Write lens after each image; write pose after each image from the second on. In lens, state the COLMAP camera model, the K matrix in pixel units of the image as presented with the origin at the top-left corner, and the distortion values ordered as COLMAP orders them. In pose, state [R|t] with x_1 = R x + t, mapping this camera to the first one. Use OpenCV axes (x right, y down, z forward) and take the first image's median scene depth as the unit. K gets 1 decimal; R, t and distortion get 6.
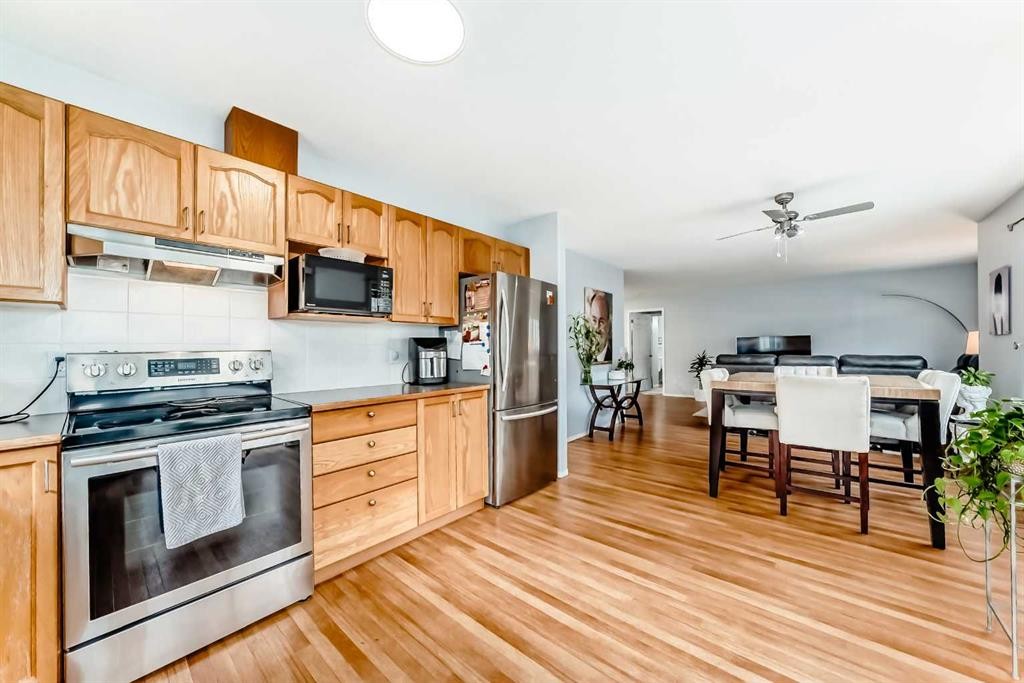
lens RADIAL K [[371.6, 0, 518.2], [0, 371.6, 343.5], [0, 0, 1]] dist [-0.016735, 0.003642]
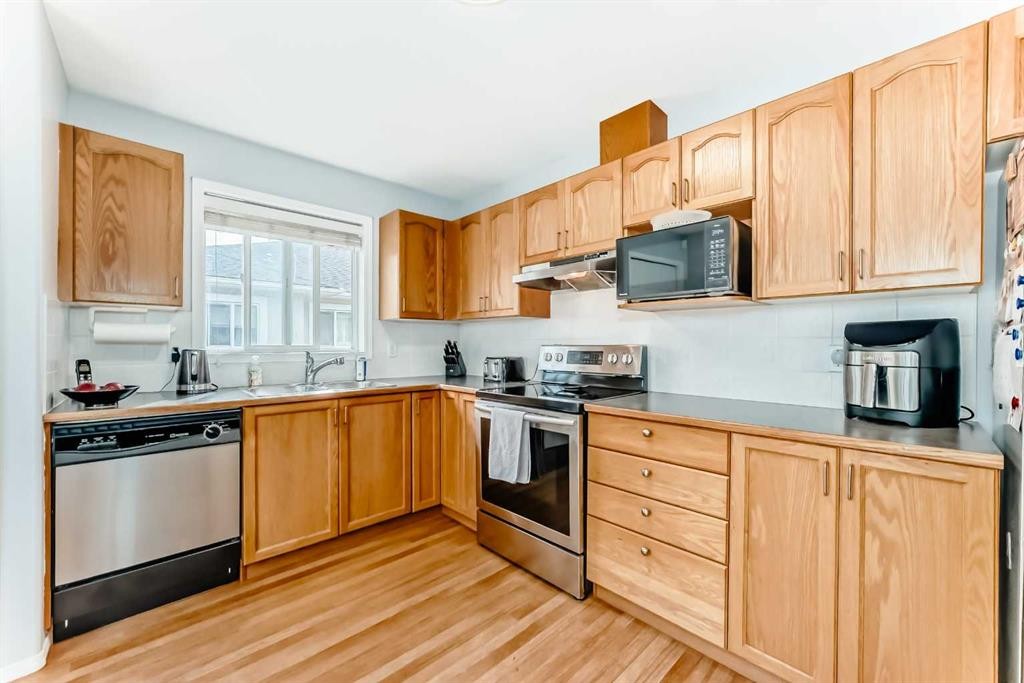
lens RADIAL K [[401.9, 0, 514.8], [0, 401.9, 346.1], [0, 0, 1]] dist [-0.019763, 0.007616]
pose [[-0.107213, 0.013764, -0.994141, 0.210125], [0.012411, 0.999845, 0.012505, 0.002040], [0.994159, -0.010998, -0.107367, 0.408288]]
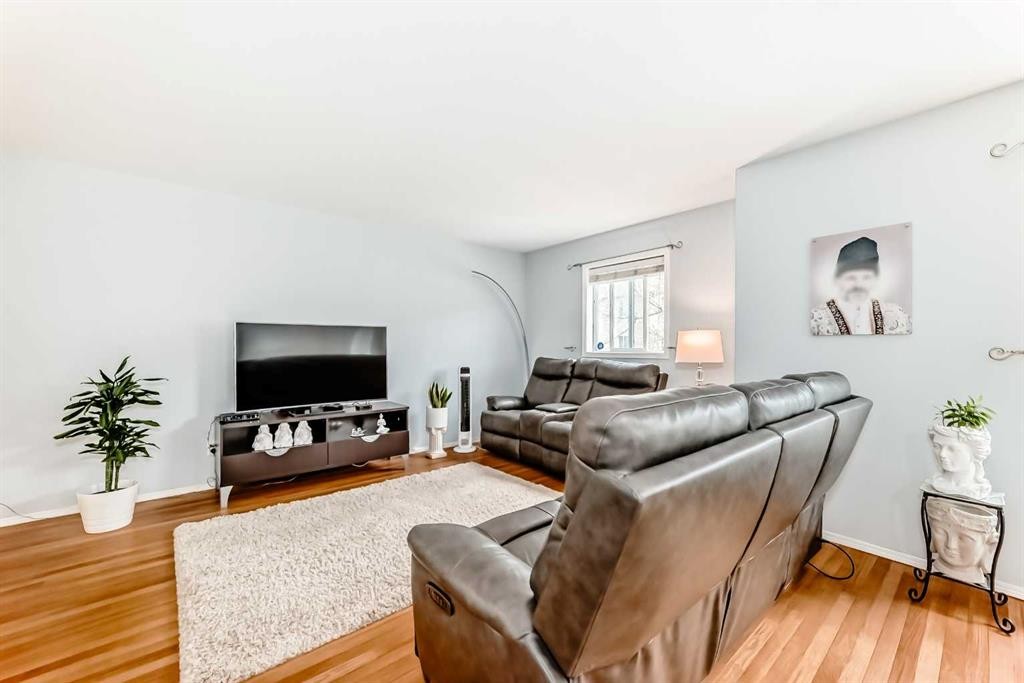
lens RADIAL K [[401.9, 0, 514.1], [0, 401.9, 343.3], [0, 0, 1]] dist [-0.019763, 0.007616]
pose [[0.167114, 0.014687, 0.985828, 0.438803], [-0.017147, 0.999781, -0.011988, 0.007700], [-0.985788, -0.014901, 0.167329, 1.202285]]
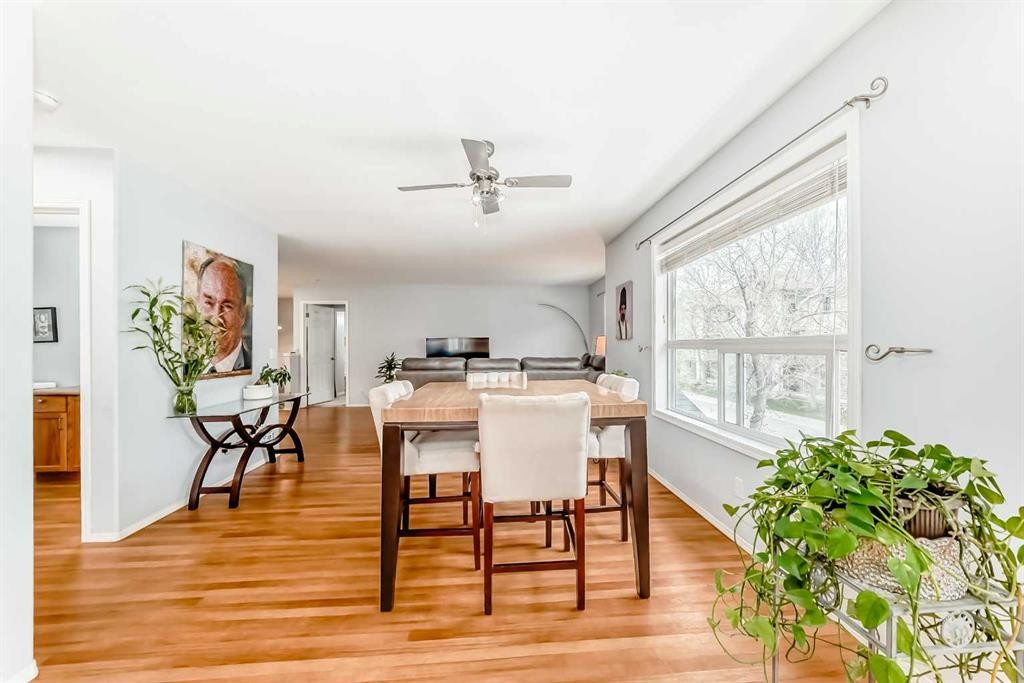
lens RADIAL K [[361.5, 0, 516.8], [0, 361.5, 347.1], [0, 0, 1]] dist [-0.020382, 0.004763]
pose [[0.712063, 0.005270, 0.702096, 0.200315], [-0.009439, 0.999953, 0.002067, 0.002087], [-0.702052, -0.008099, 0.712080, 0.330749]]
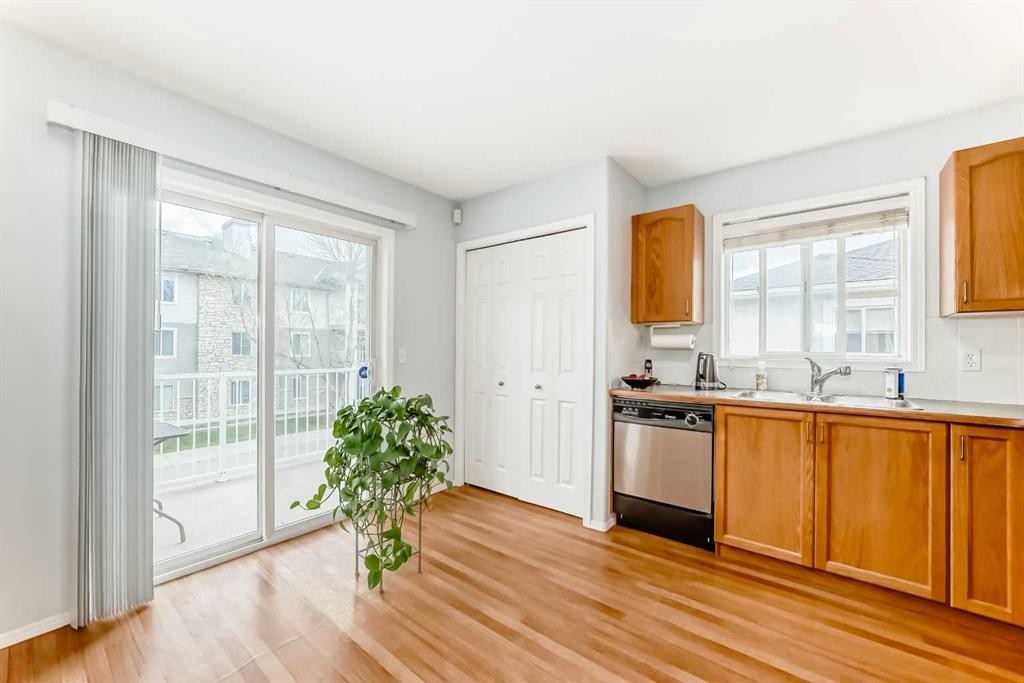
lens RADIAL K [[401.9, 0, 514.9], [0, 401.9, 344.9], [0, 0, 1]] dist [-0.019763, 0.007616]
pose [[-0.999361, 0.003378, -0.035581, 0.070162], [0.004099, 0.999787, -0.020209, 0.004418], [0.035505, -0.020342, -0.999162, 0.581173]]
